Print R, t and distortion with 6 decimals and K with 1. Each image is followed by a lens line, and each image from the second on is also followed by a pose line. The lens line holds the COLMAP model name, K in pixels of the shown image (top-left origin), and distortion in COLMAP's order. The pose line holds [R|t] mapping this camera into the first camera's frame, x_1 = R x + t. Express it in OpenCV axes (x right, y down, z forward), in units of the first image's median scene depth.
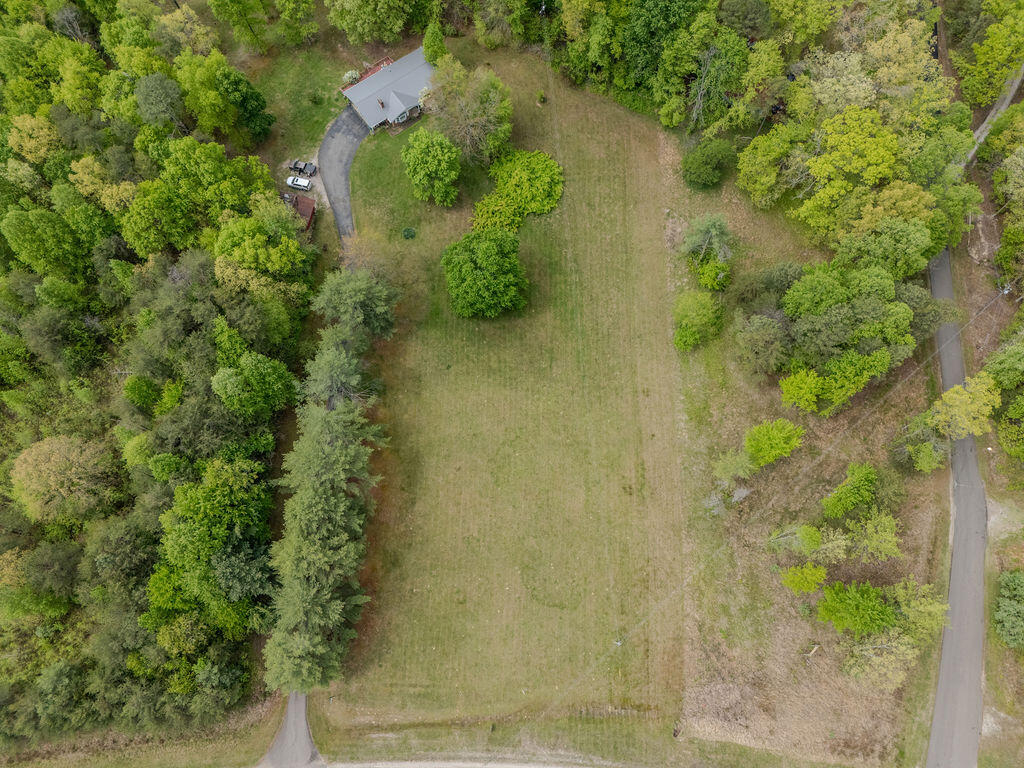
lens RADIAL K [[754.5, 0, 512.3], [0, 754.5, 380.7], [0, 0, 1]] dist [0.066278, -0.055142]
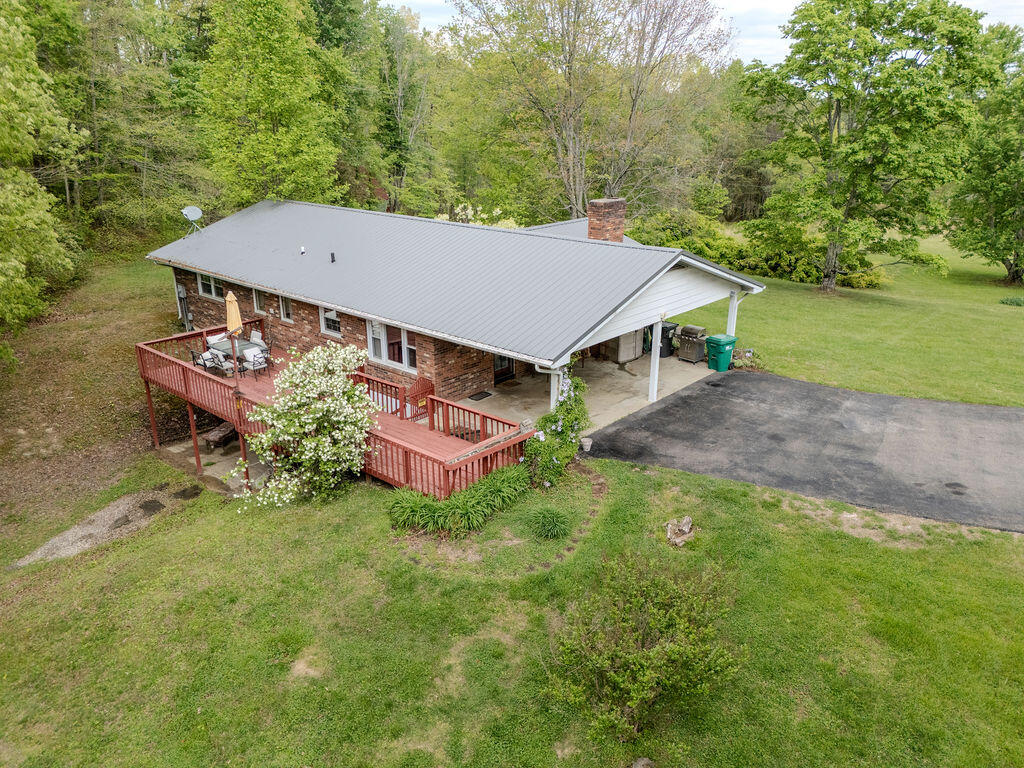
lens RADIAL K [[754.5, 0, 508.8], [0, 754.5, 380.8], [0, 0, 1]] dist [0.066278, -0.055142]
pose [[-0.210494, -0.308380, 0.927682, -0.354381], [0.924511, 0.245652, 0.291434, -0.460350], [-0.317759, 0.918998, 0.233393, 1.091832]]
